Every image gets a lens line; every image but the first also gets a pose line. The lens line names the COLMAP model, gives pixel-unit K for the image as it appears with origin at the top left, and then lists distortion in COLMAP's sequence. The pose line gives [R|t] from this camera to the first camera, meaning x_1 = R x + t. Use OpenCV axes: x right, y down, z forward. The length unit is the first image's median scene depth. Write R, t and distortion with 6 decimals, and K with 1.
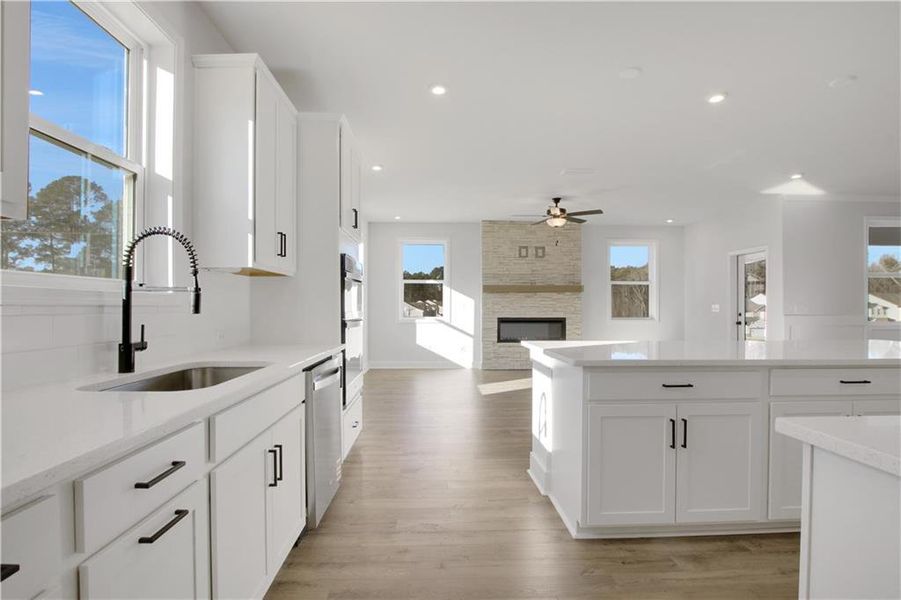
lens RADIAL K [[454.8, 0, 450.6], [0, 454.8, 312.7], [0, 0, 1]] dist [-0.032479, 0.000196]
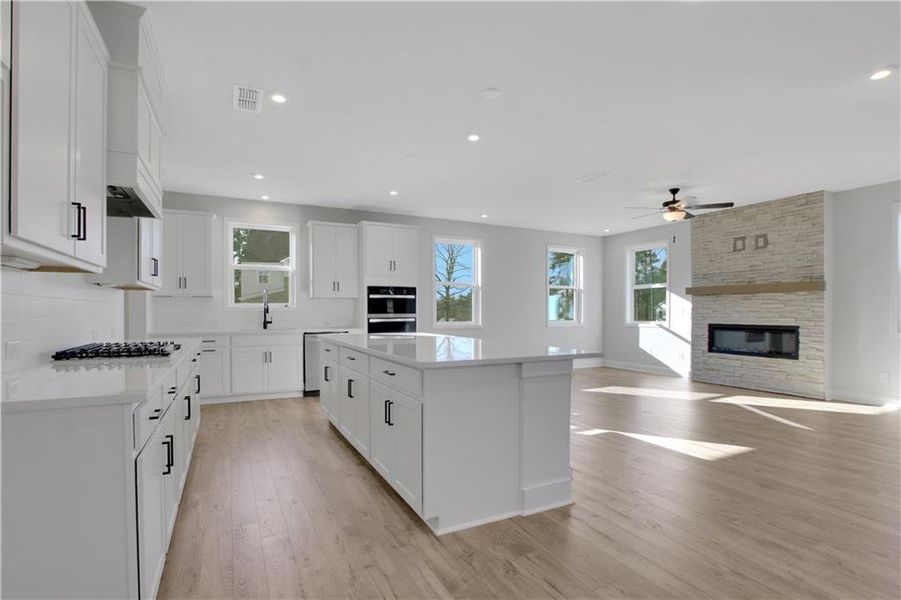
lens RADIAL K [[454.8, 0, 450.6], [0, 454.8, 312.7], [0, 0, 1]] dist [-0.032479, 0.000196]
pose [[0.397874, 0.002436, -0.917437, 0.715781], [-0.009829, 0.999950, -0.001608, -0.003866], [0.917388, 0.009658, 0.397878, 0.206590]]
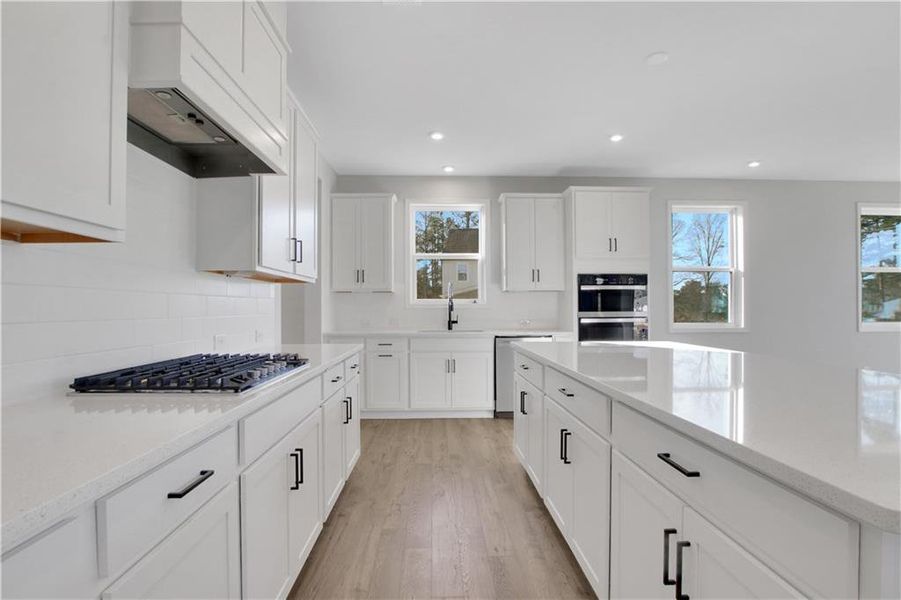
lens RADIAL K [[454.8, 0, 450.6], [0, 454.8, 312.7], [0, 0, 1]] dist [-0.032479, 0.000196]
pose [[-0.017133, 0.009609, -0.999807, 0.511785], [-0.008063, 0.999920, 0.009748, -0.004993], [0.999821, 0.008229, -0.017055, 0.236397]]
